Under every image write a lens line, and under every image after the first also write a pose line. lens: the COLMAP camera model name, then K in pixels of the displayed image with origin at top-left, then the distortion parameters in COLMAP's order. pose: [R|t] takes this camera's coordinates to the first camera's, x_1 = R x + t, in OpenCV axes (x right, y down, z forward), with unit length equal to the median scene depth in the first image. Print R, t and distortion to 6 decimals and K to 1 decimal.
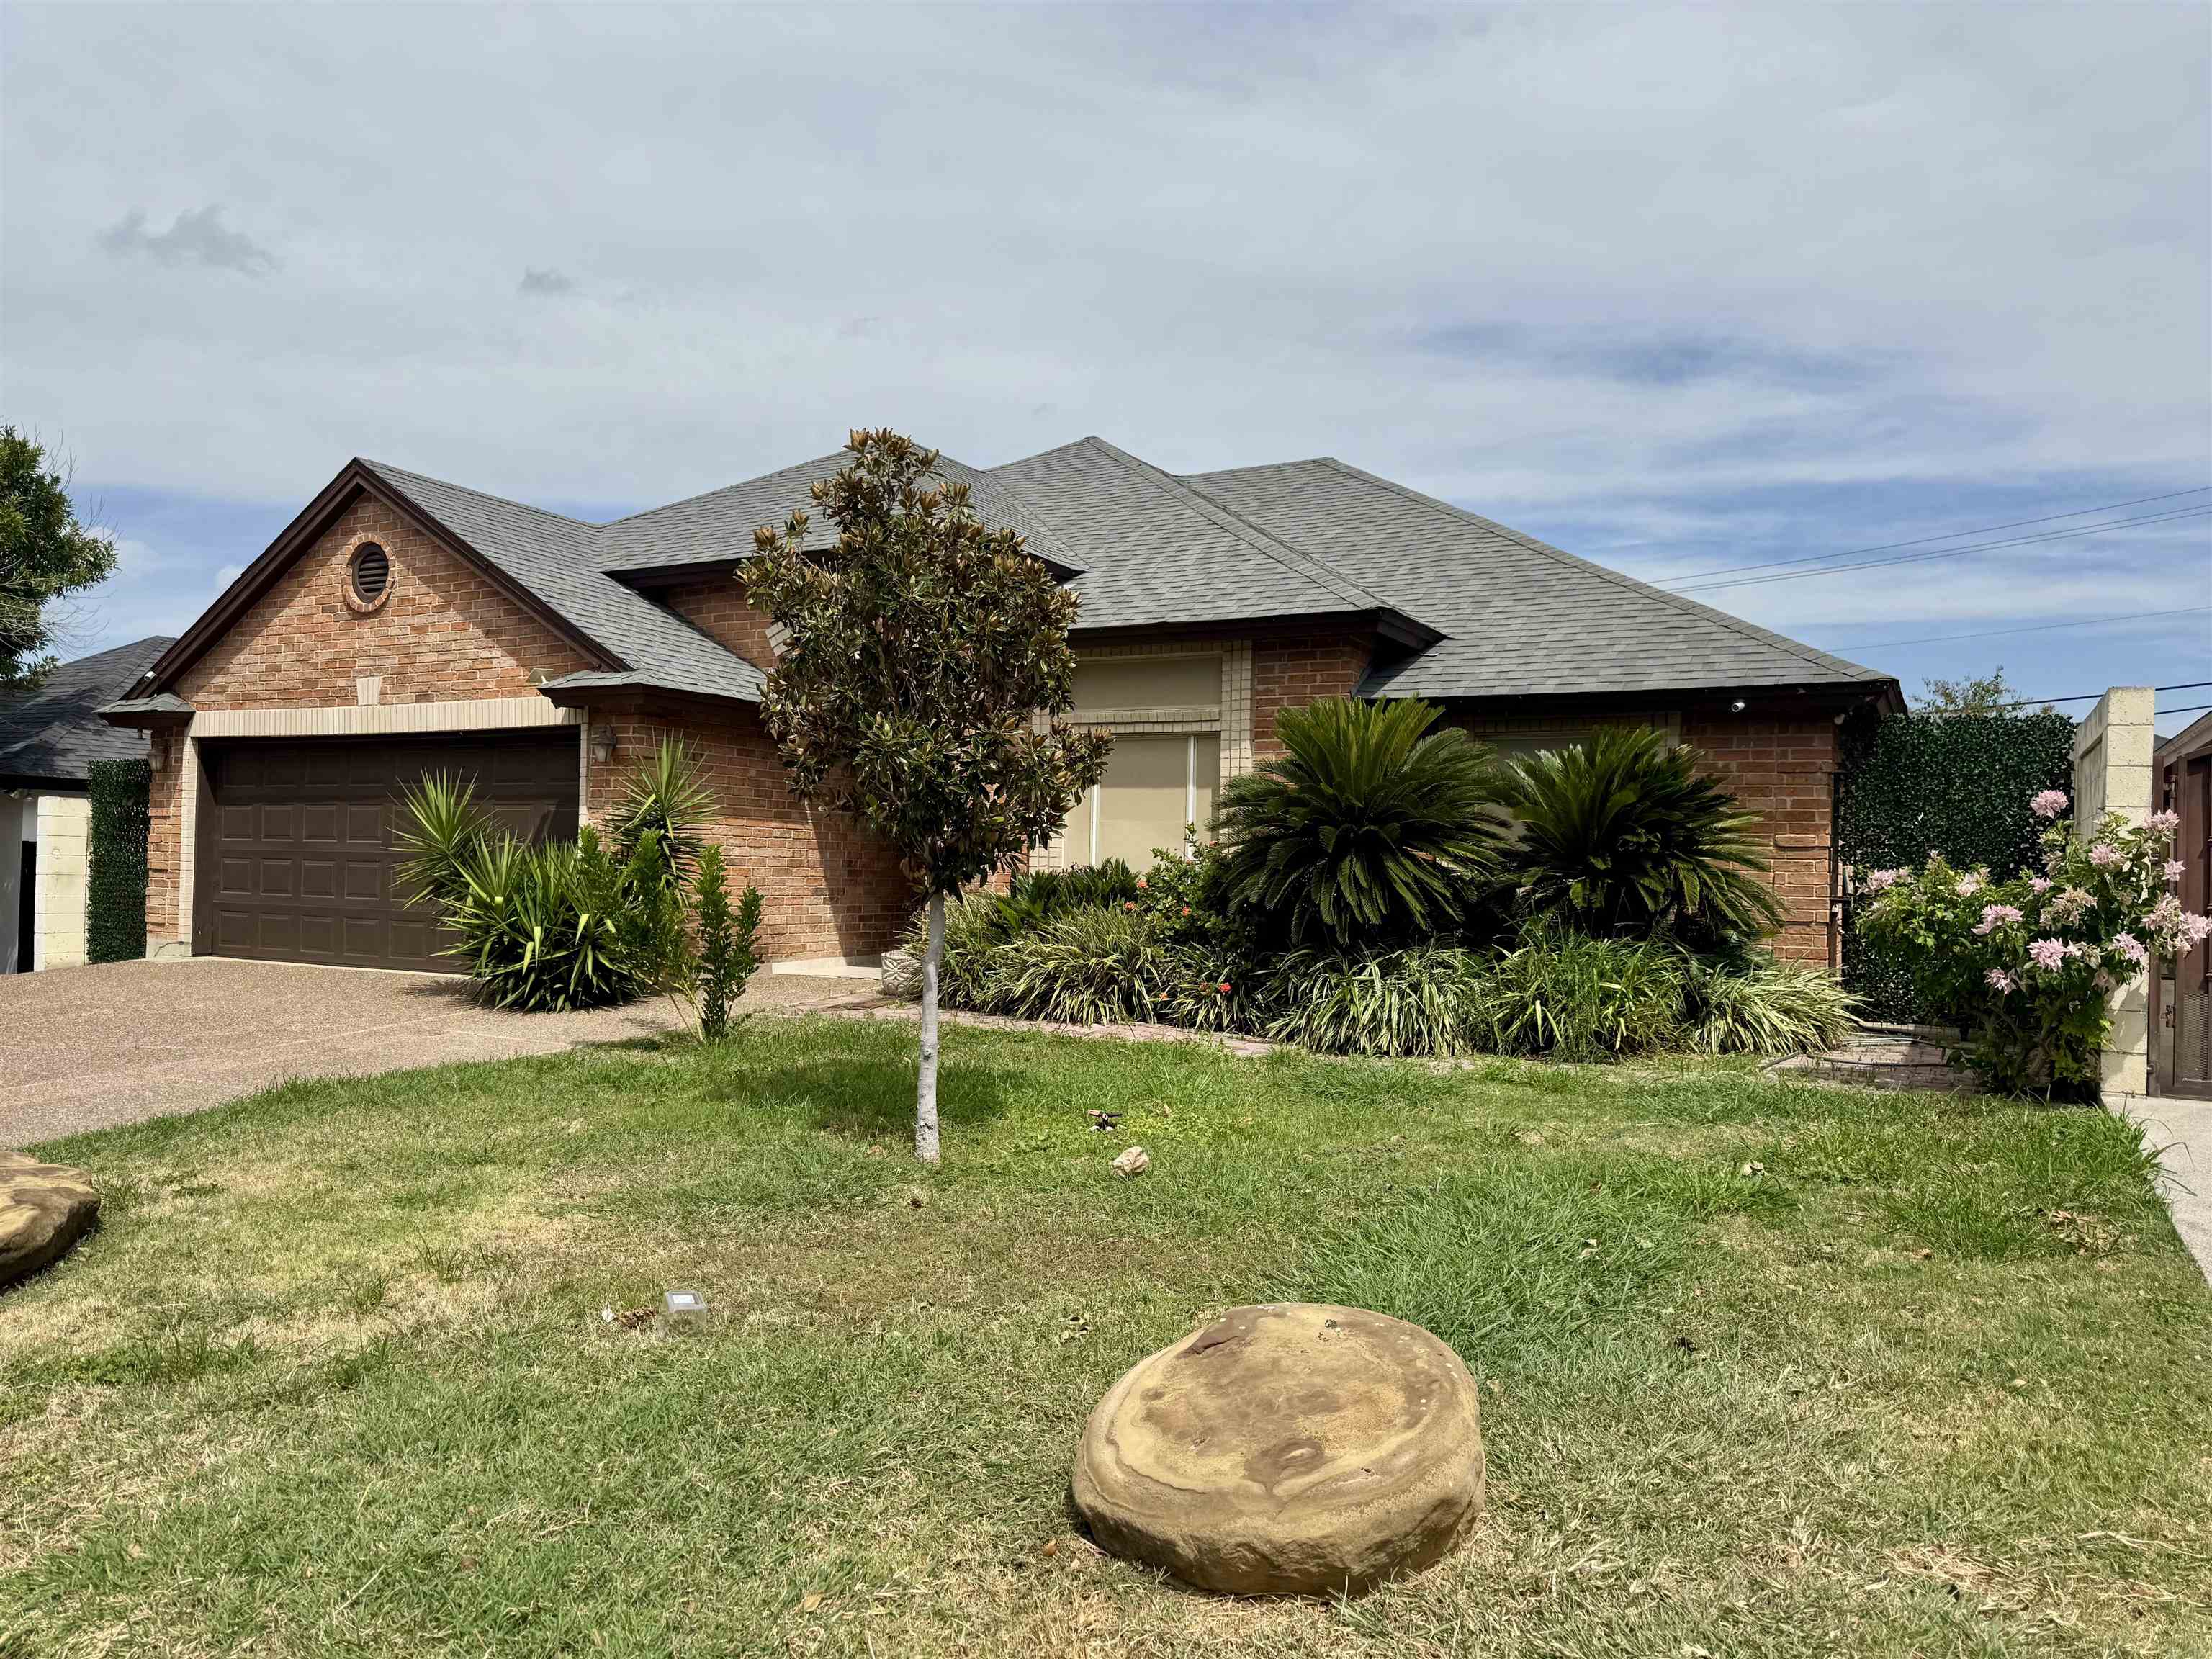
lens RADIAL K [[1634.7, 0, 1106.0], [0, 1634.7, 845.3], [0, 0, 1]] dist [-0.001079, -0.011770]
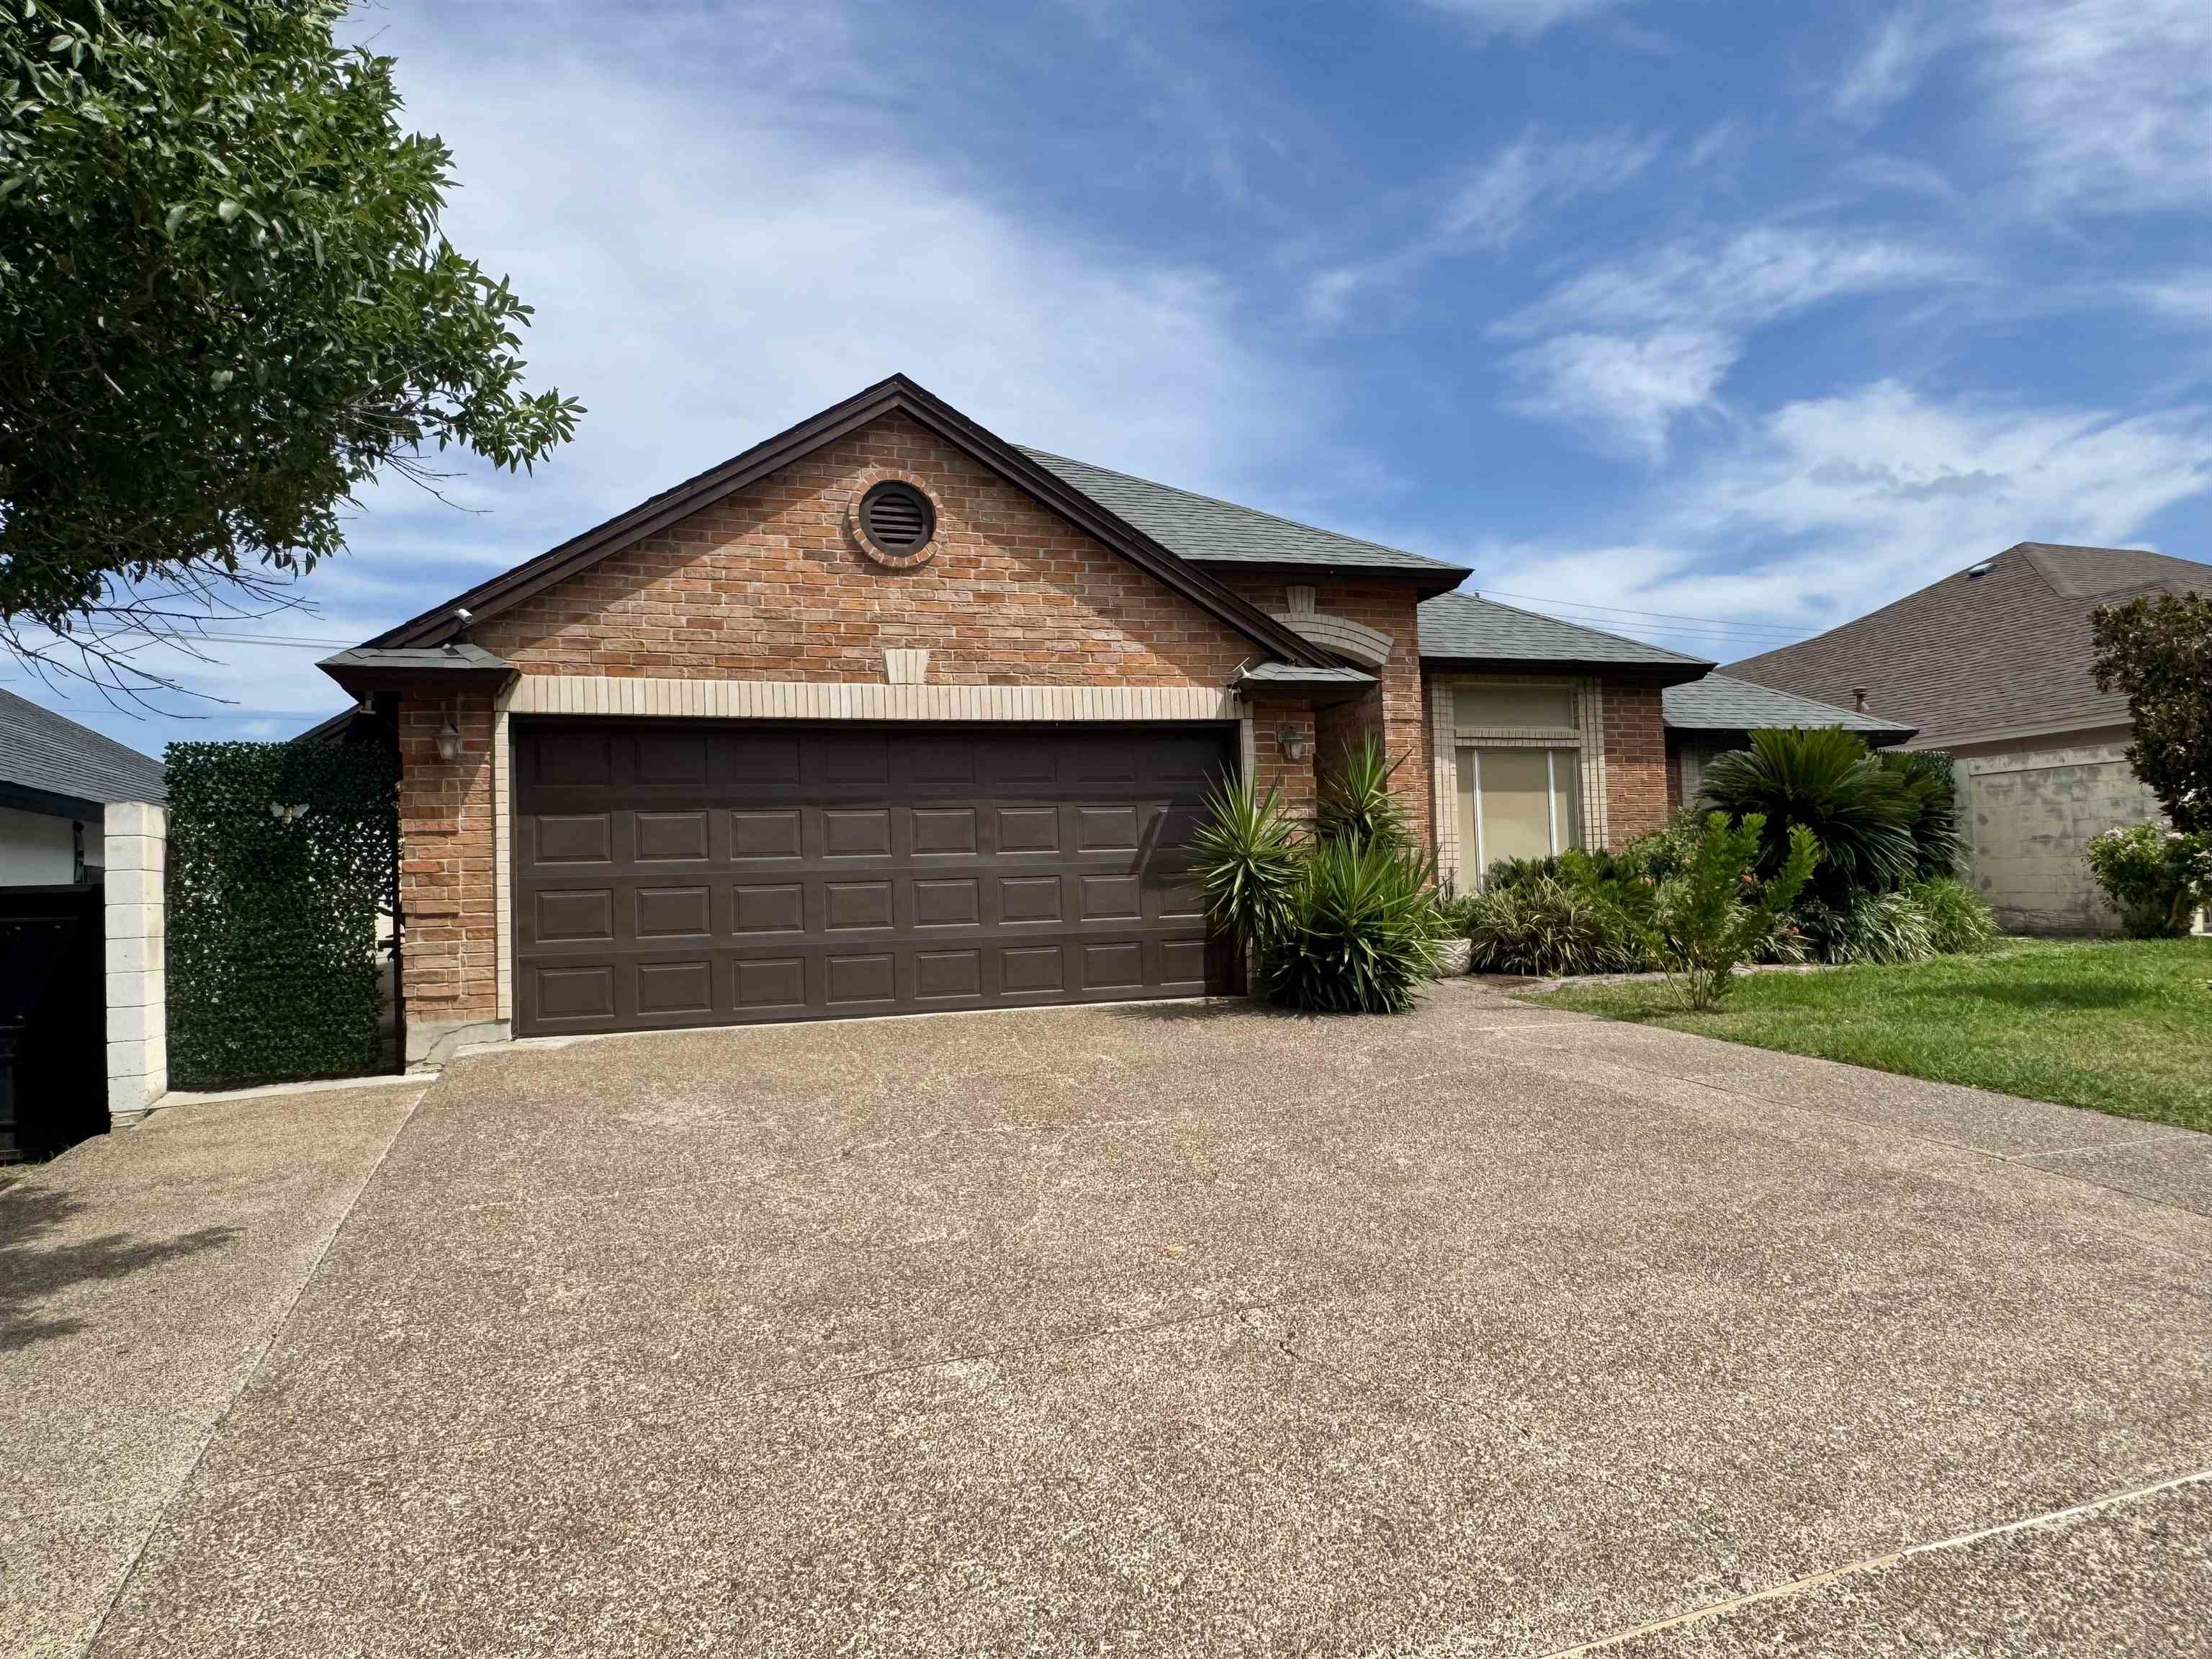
lens RADIAL K [[1399.1, 0, 1099.4], [0, 1399.1, 823.8], [0, 0, 1]] dist [0.005692, 0.001019]
pose [[0.673264, -0.009943, 0.739336, -0.891837], [0.034609, 0.999237, -0.018078, -0.001847], [-0.738592, 0.037759, 0.673094, 0.471179]]
